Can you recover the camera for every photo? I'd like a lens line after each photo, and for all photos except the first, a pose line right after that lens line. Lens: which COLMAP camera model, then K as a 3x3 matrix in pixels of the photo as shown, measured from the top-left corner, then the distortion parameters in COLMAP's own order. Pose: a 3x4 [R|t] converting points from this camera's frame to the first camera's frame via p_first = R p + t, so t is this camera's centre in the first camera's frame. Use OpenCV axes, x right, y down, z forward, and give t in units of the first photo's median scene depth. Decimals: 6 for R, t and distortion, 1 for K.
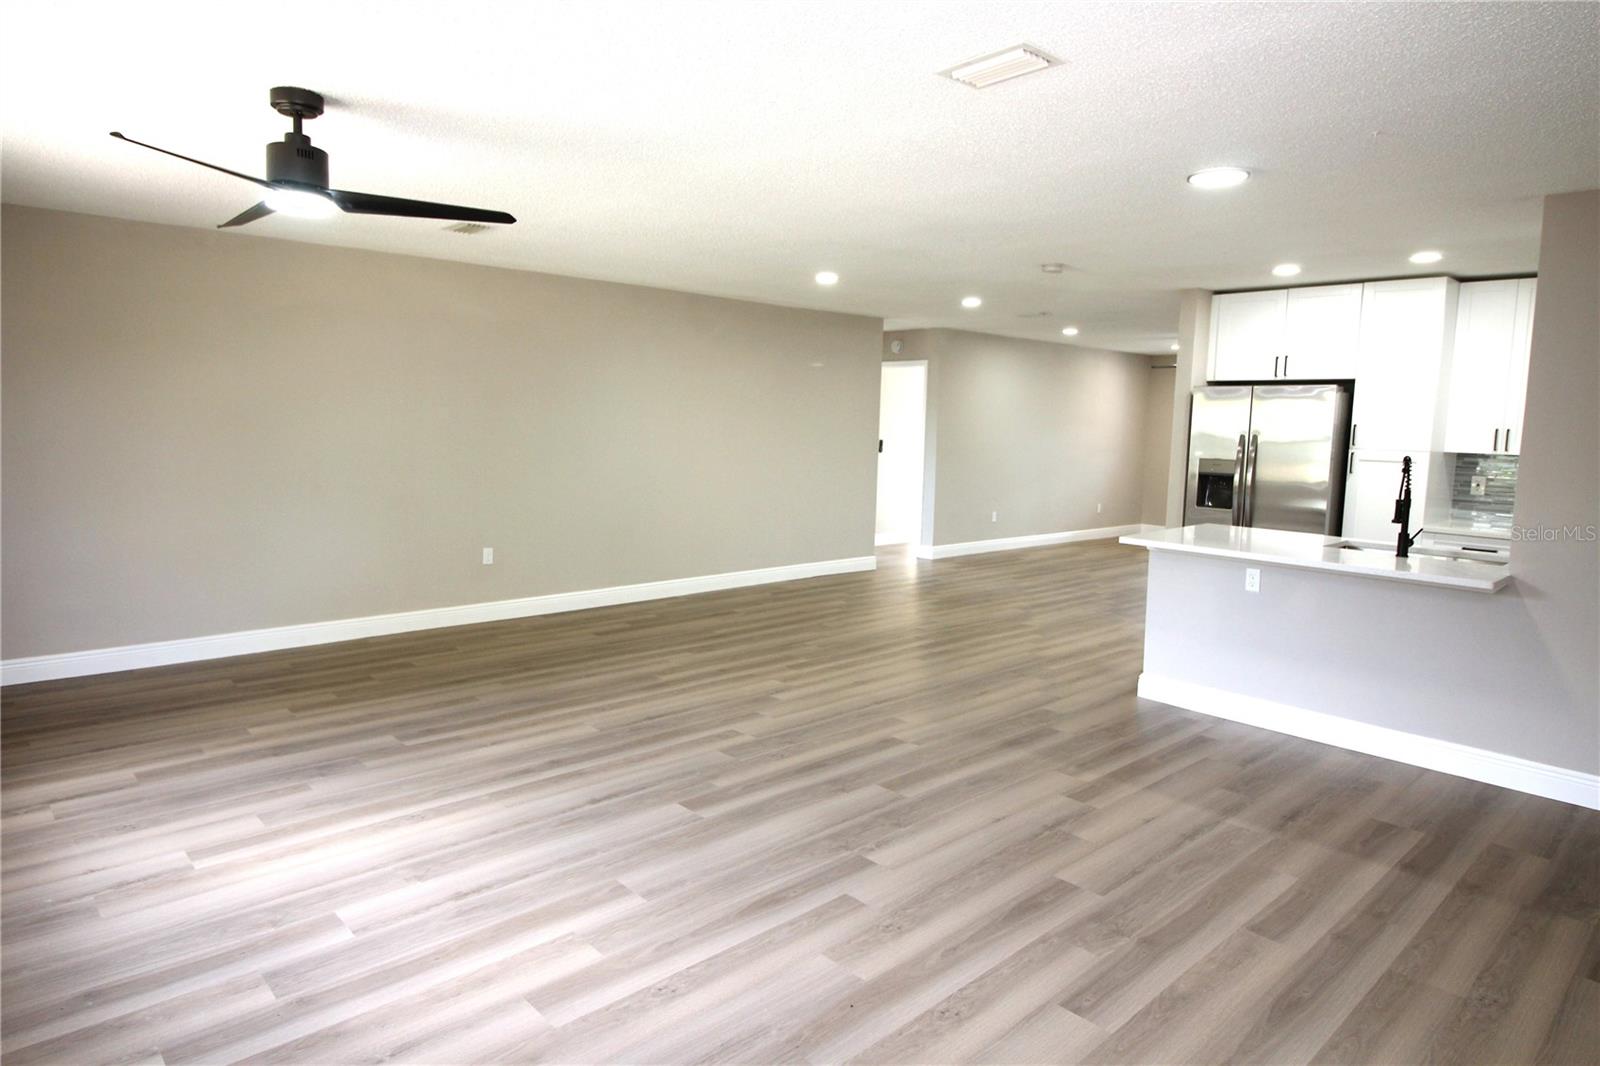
lens RADIAL K [[946.6, 0, 801.1], [0, 946.6, 502.1], [0, 0, 1]] dist [0.006114, -0.001758]
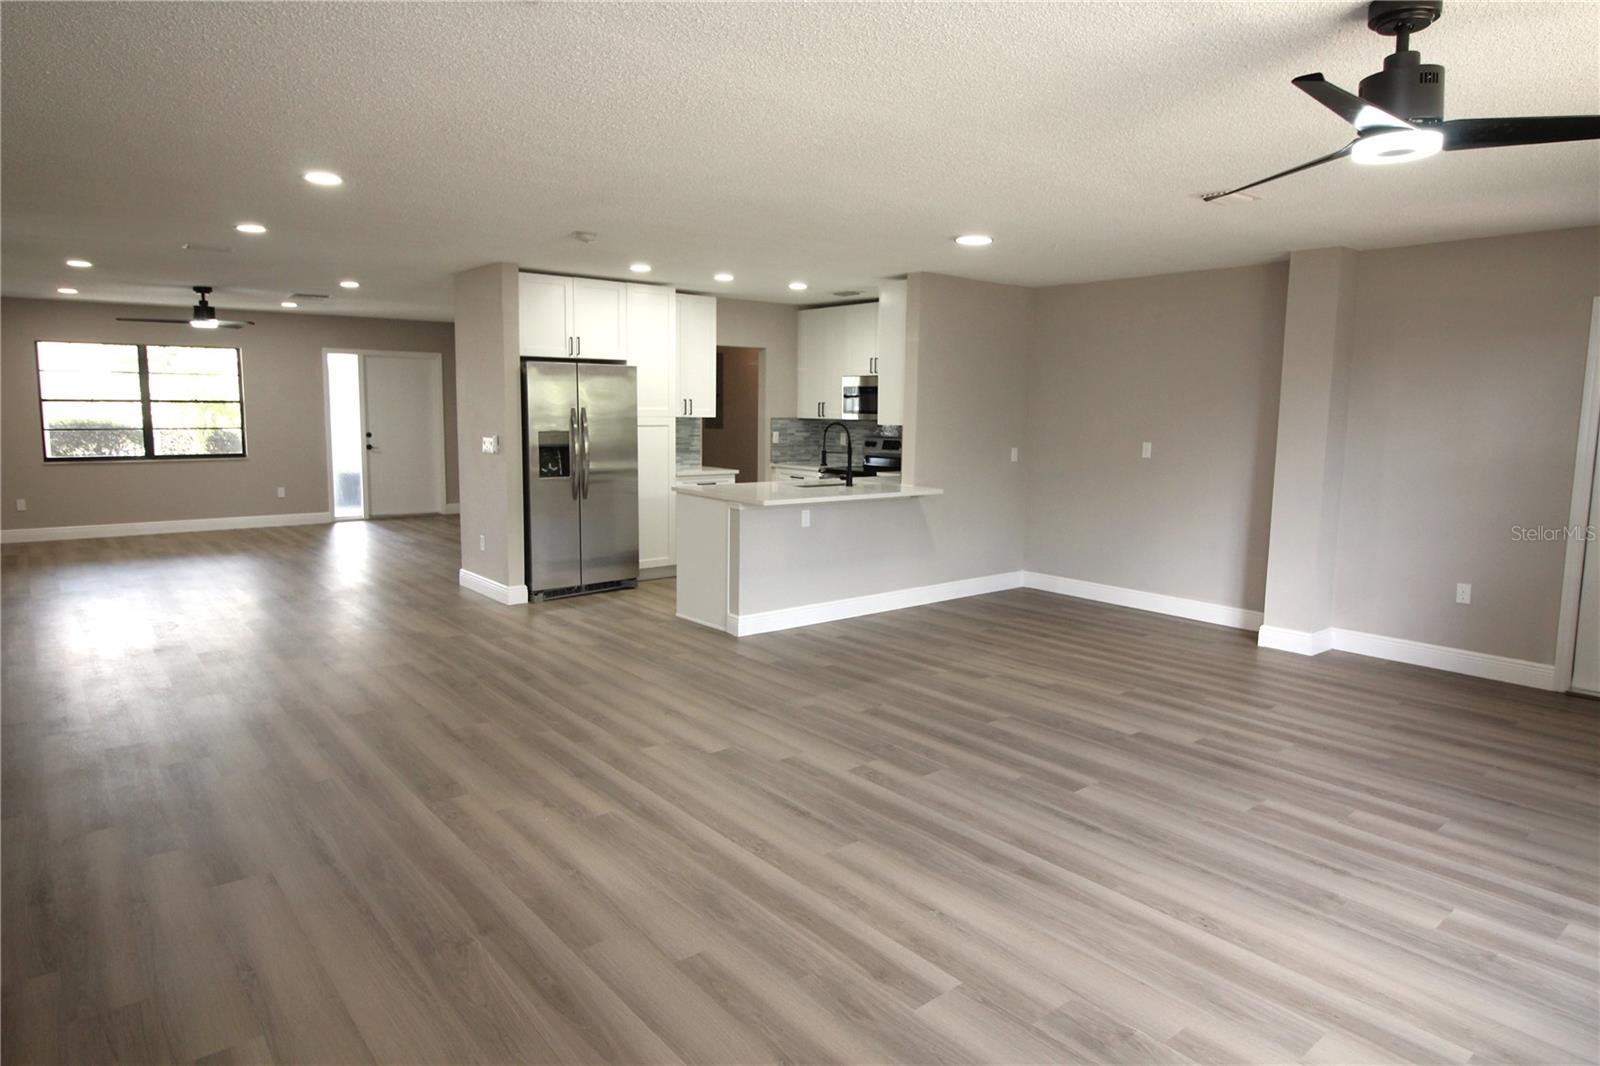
lens RADIAL K [[946.6, 0, 801.1], [0, 946.6, 502.1], [0, 0, 1]] dist [0.006114, -0.001758]
pose [[0.064007, -0.128251, 0.989674, -1.007249], [0.076066, 0.989450, 0.123302, -0.126521], [-0.995046, 0.067388, 0.073087, 1.073692]]
